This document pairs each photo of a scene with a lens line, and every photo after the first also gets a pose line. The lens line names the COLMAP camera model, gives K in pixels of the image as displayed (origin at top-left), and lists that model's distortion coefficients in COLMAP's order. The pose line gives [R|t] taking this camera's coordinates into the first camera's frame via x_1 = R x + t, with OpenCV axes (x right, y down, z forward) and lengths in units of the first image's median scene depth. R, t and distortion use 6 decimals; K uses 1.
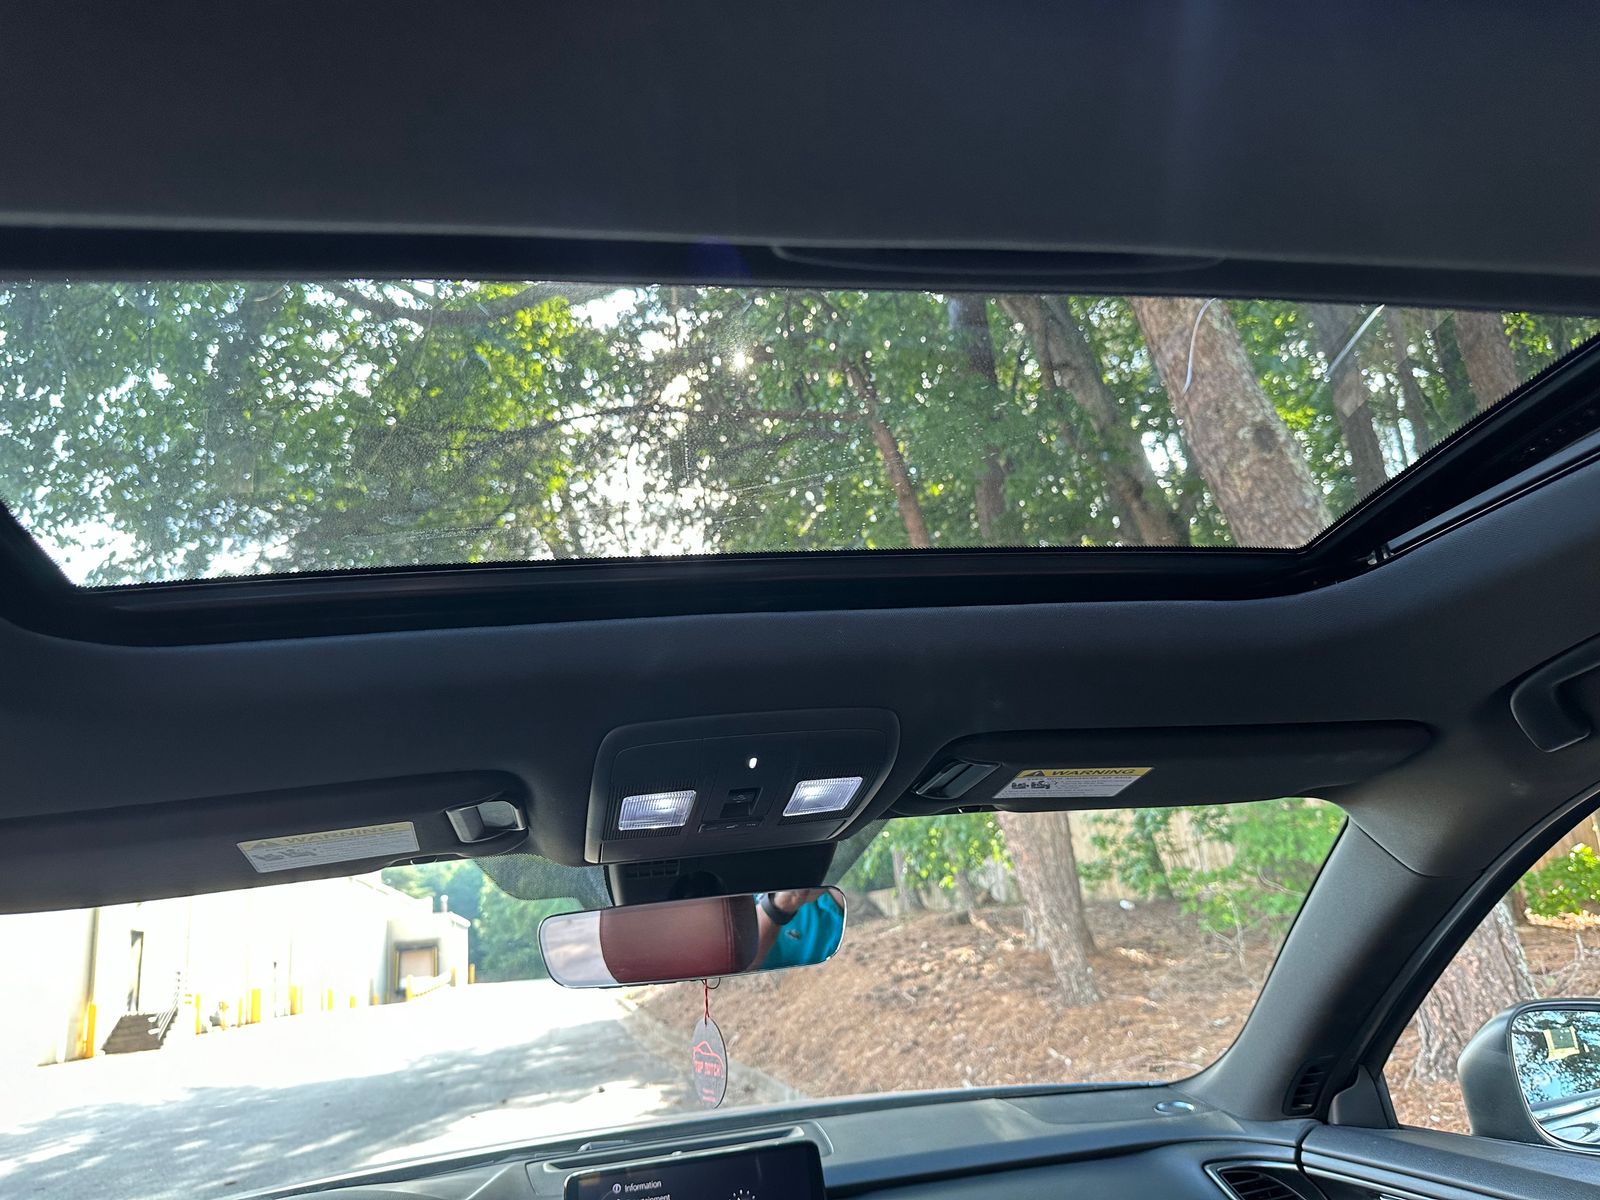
lens RADIAL K [[1126.9, 0, 800.0], [0, 1126.9, 600.0], [0, 0, 1]] dist [0.061662, -0.097571]
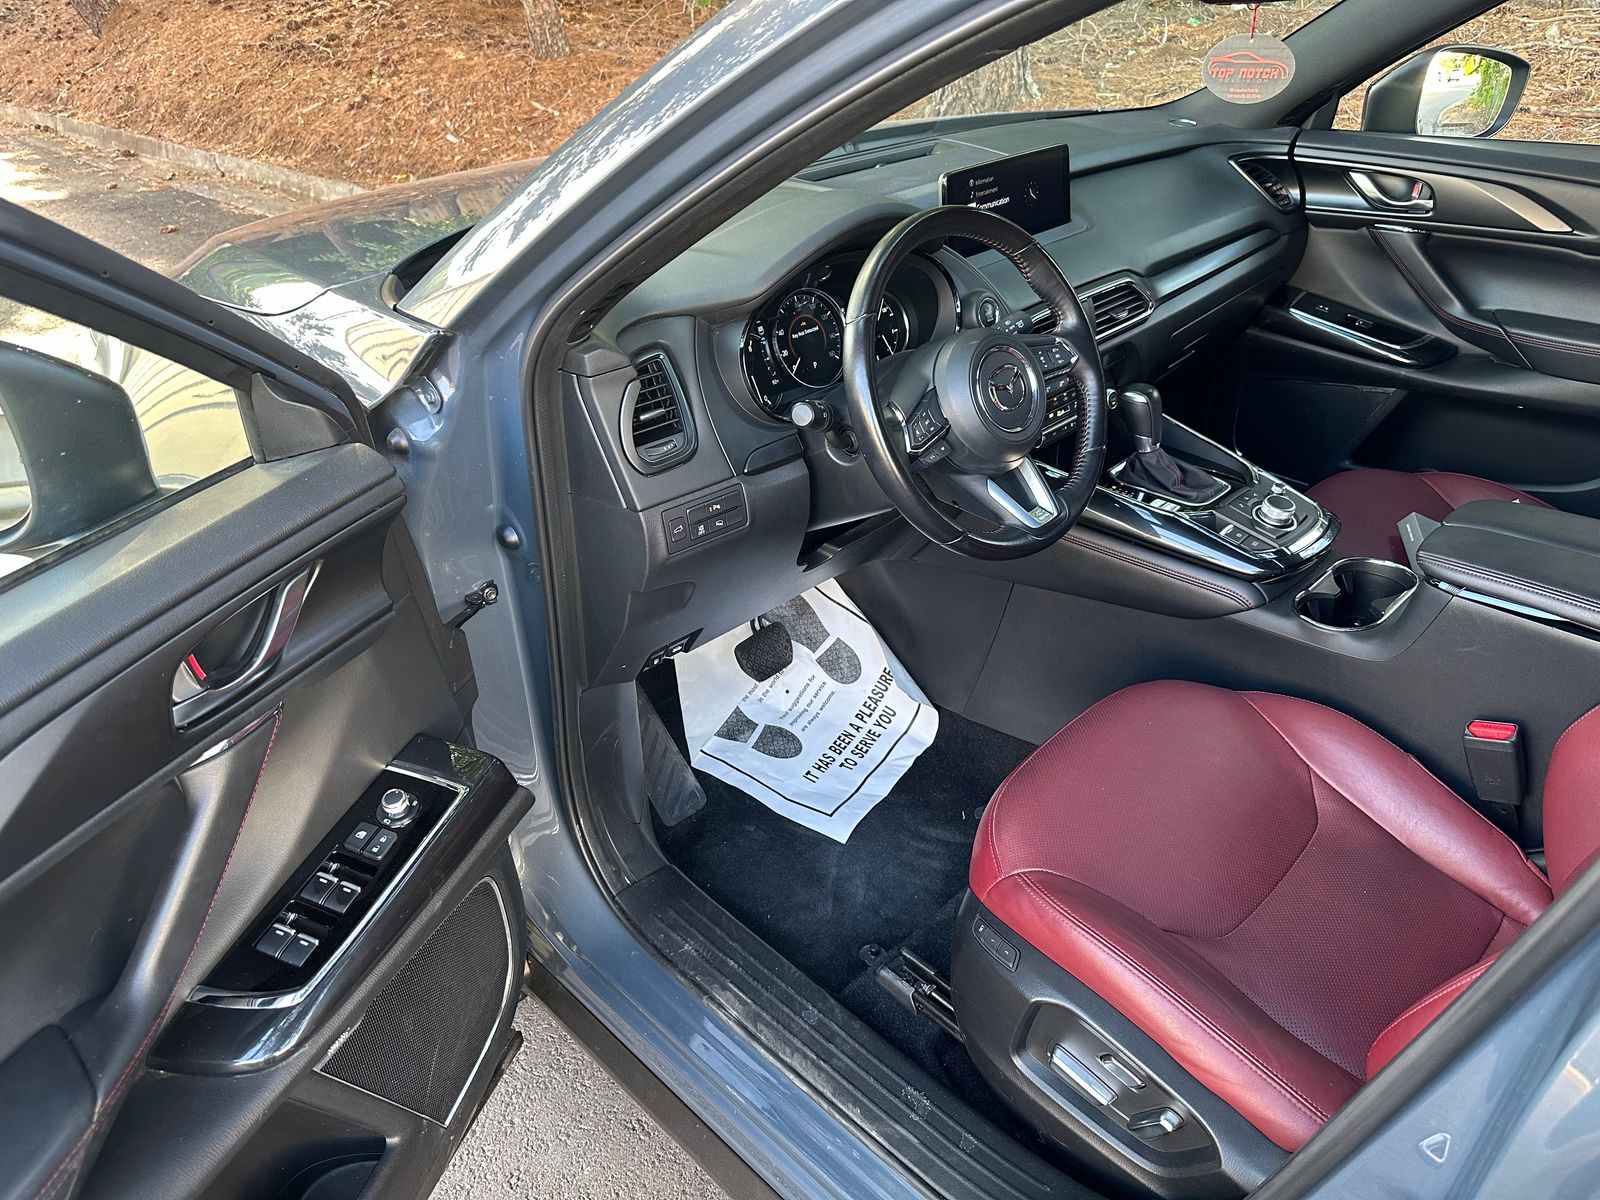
lens RADIAL K [[1127.2, 0, 800.0], [0, 1127.2, 600.0], [0, 0, 1]] dist [-0.003345, -0.002010]
pose [[0.852384, -0.213904, 0.477165, -0.146531], [-0.187053, 0.727404, 0.660223, 0.011294], [-0.488316, -0.652019, 0.580016, 0.013729]]
